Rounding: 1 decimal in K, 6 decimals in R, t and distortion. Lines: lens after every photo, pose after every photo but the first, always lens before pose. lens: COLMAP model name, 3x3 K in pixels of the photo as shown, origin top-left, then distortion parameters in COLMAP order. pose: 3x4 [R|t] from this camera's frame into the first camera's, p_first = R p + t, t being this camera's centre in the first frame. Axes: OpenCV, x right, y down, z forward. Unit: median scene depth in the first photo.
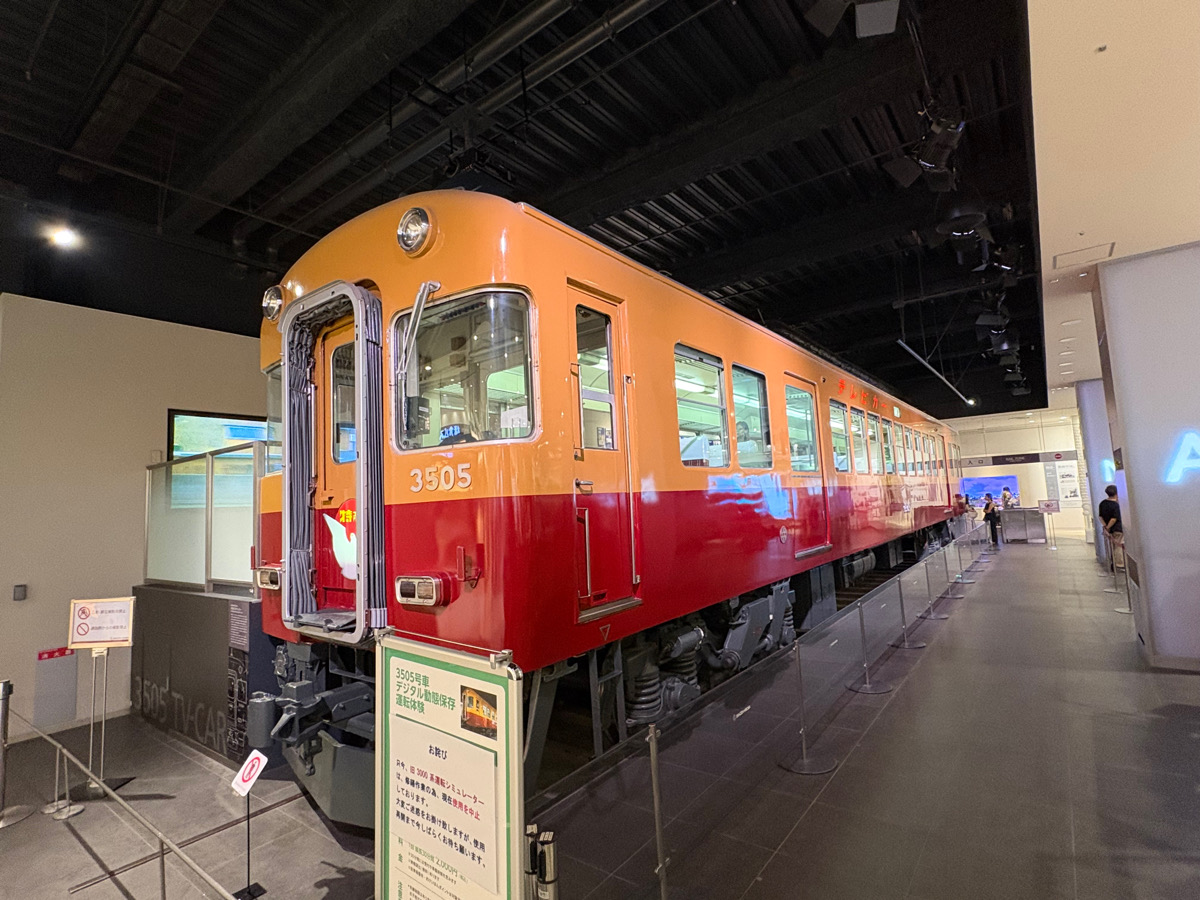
lens RADIAL K [[592.5, 0, 601.8], [0, 592.5, 451.3], [0, 0, 1]] dist [-0.000397, 0.001150]
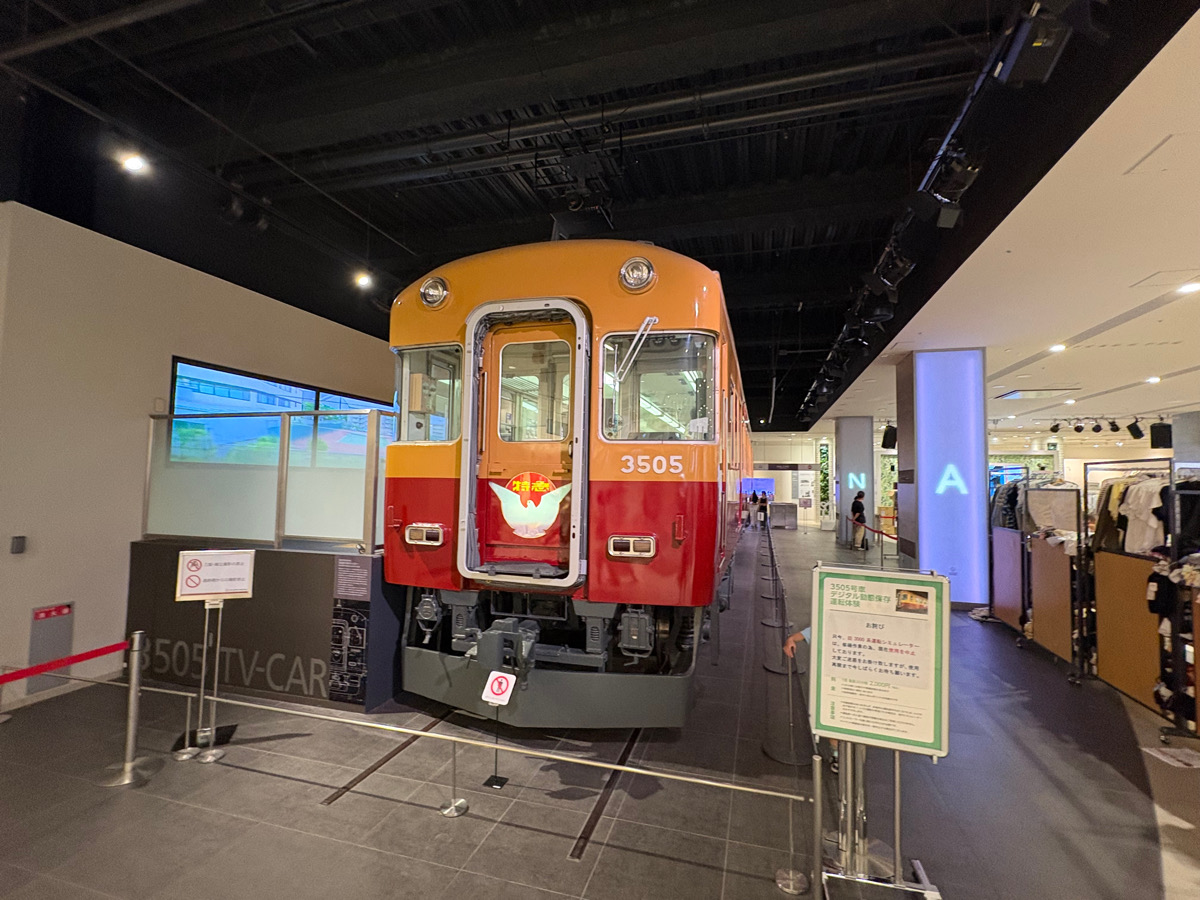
lens RADIAL K [[549.9, 0, 603.7], [0, 549.9, 453.4], [0, 0, 1]] dist [0.001021, 0.001032]
pose [[0.929161, 0.082604, 0.360328, -0.698084], [-0.094462, 0.995409, 0.015390, 0.009308], [-0.357403, -0.048337, 0.932699, -0.112143]]
